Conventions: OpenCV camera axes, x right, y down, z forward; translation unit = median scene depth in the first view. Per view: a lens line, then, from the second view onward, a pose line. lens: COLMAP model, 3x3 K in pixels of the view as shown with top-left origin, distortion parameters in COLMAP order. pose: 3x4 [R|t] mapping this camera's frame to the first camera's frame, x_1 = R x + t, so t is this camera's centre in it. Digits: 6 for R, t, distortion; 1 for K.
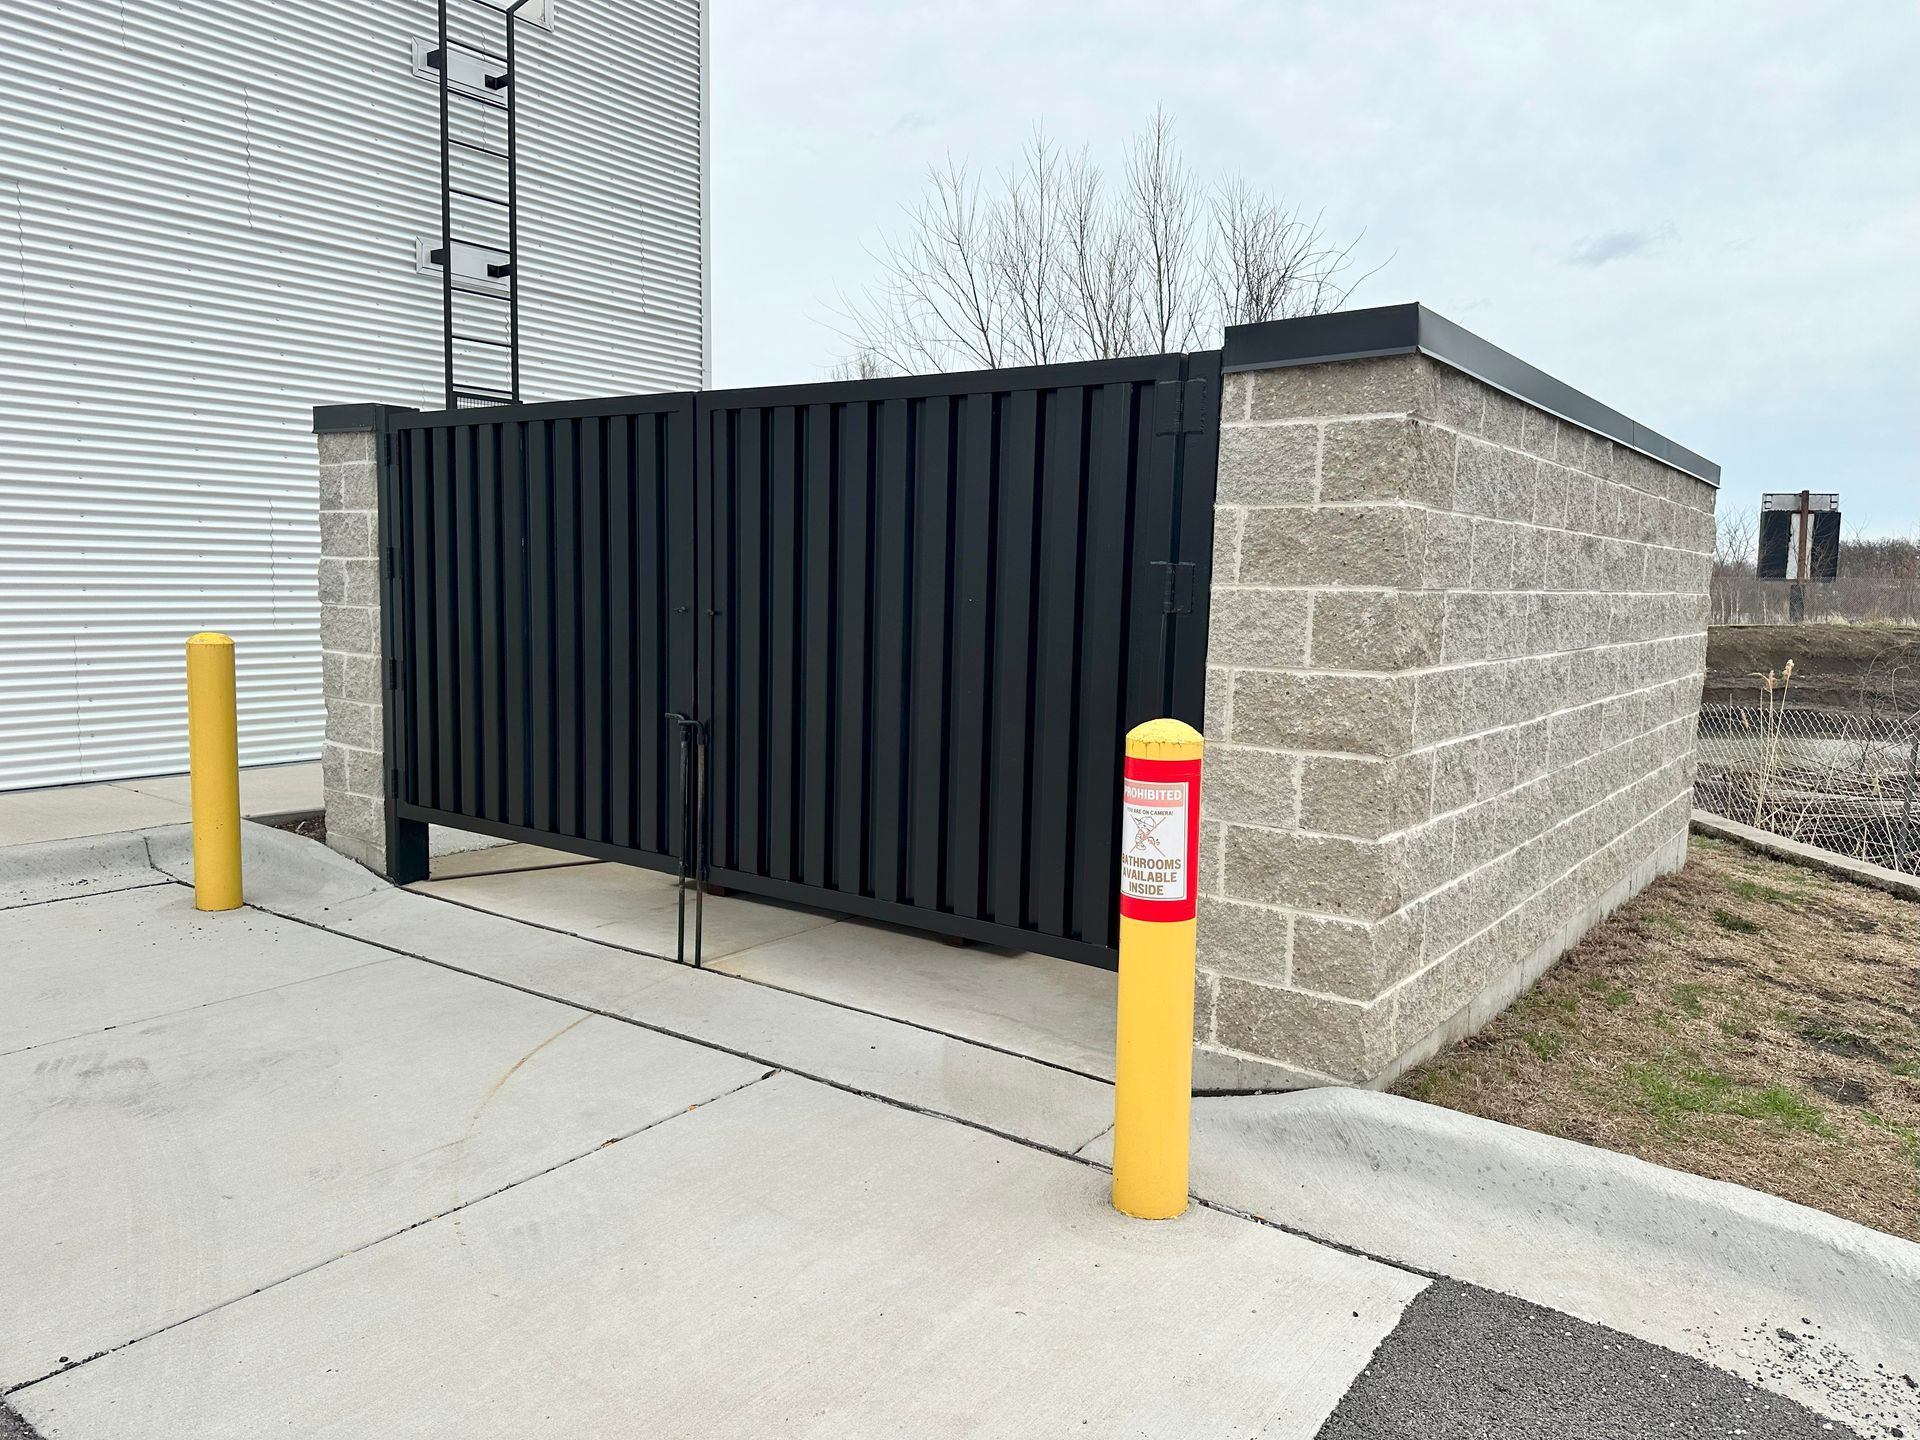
lens RADIAL K [[1363.7, 0, 971.2], [0, 1363.7, 723.0], [0, 0, 1]] dist [0.061166, -0.072223]
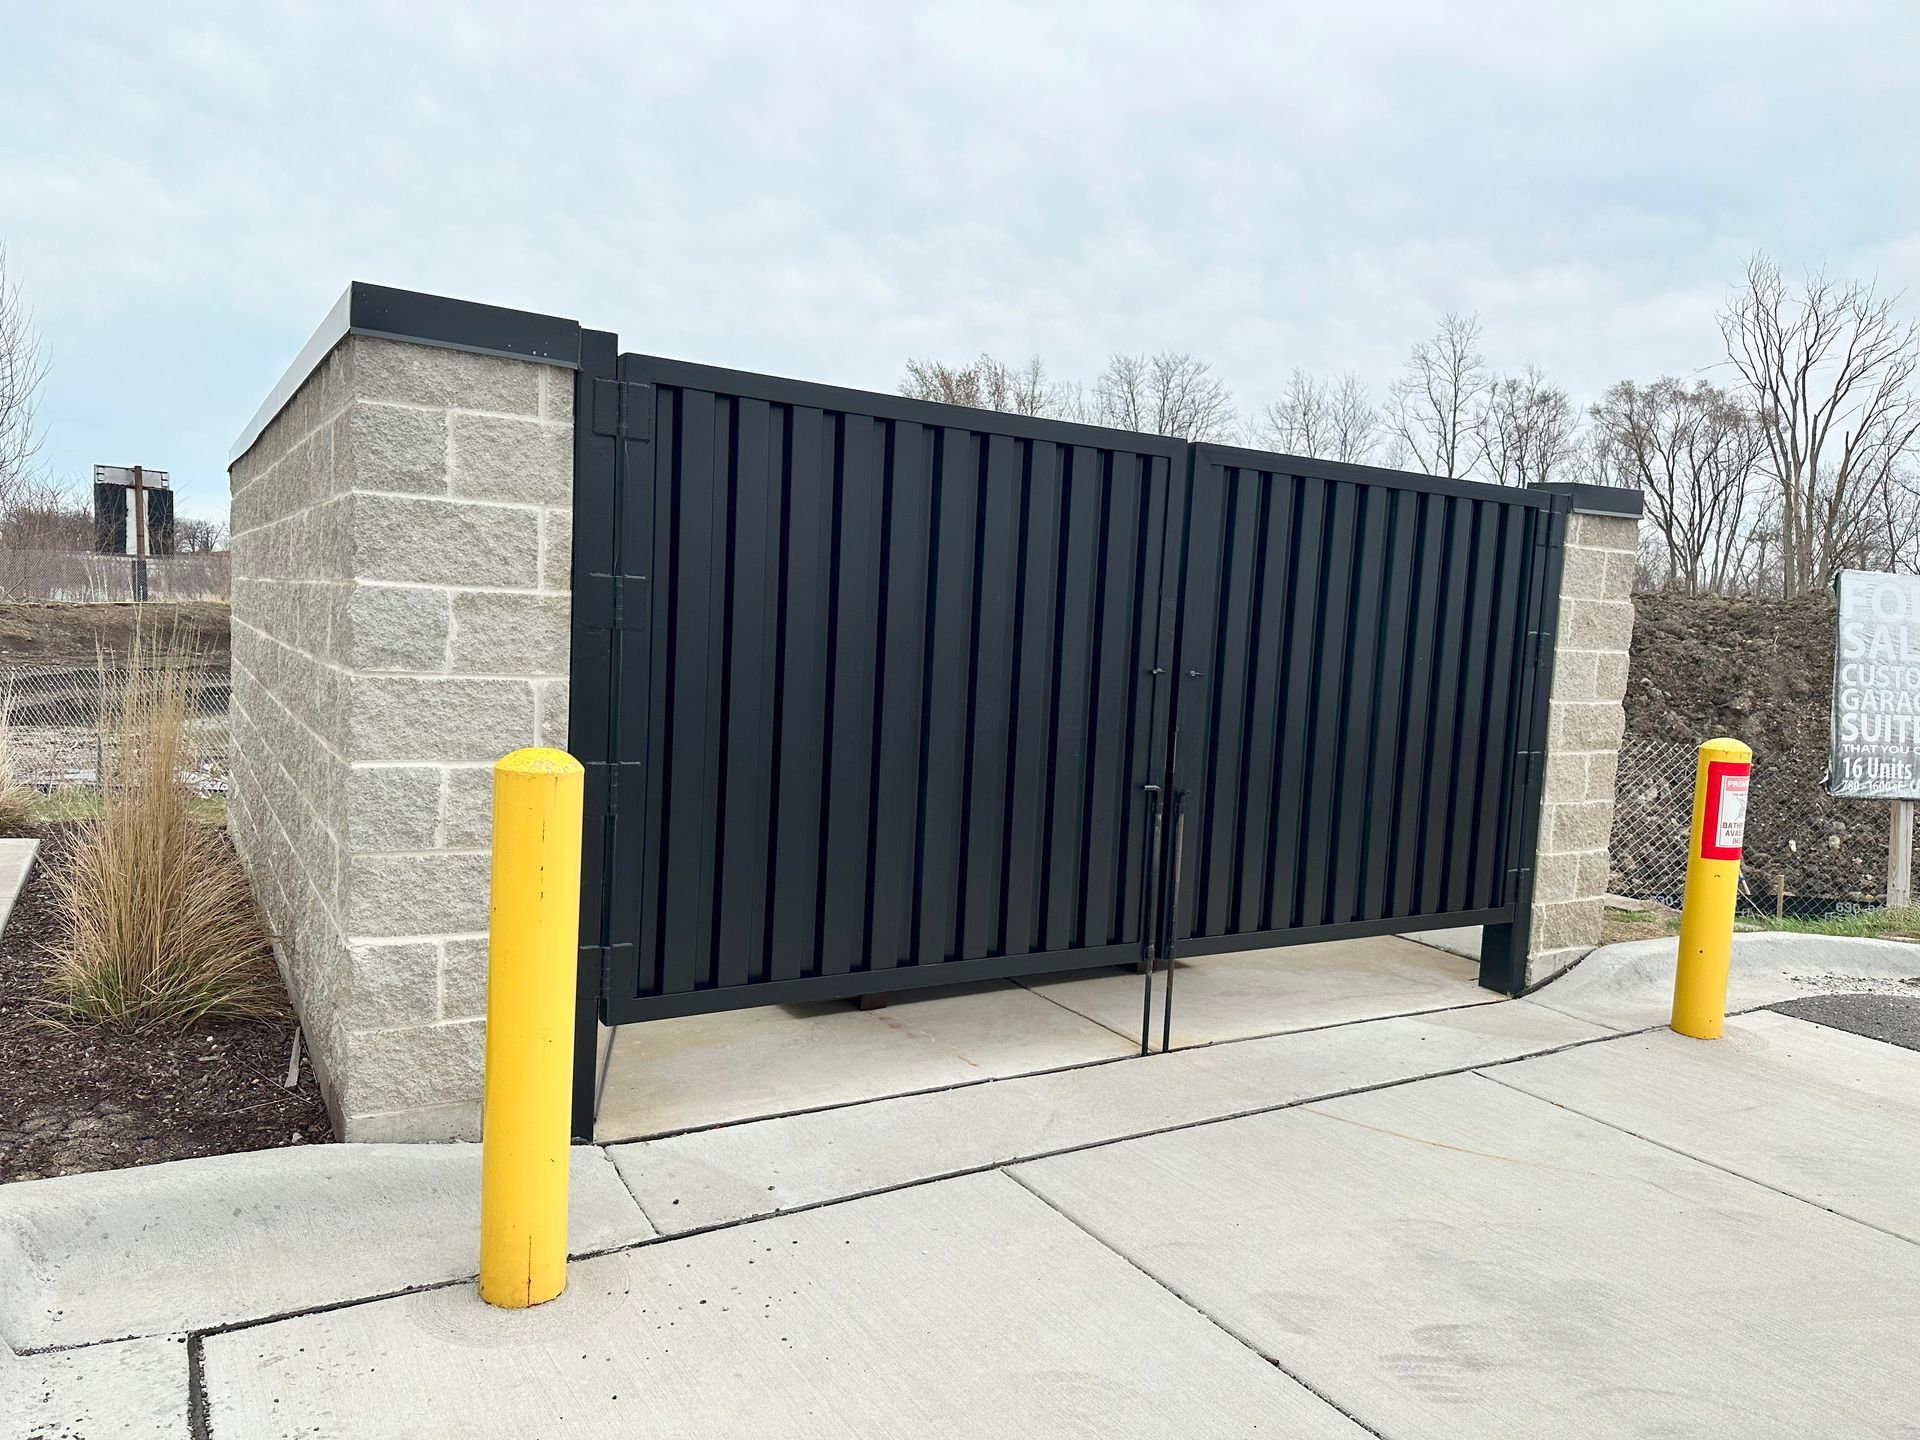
lens RADIAL K [[1363.7, 0, 967.1], [0, 1363.7, 720.0], [0, 0, 1]] dist [0.061166, -0.072223]
pose [[0.372187, -0.076365, 0.925011, -1.229937], [0.056388, 0.996629, 0.059590, -0.124274], [-0.926443, 0.029981, 0.375238, 0.859934]]
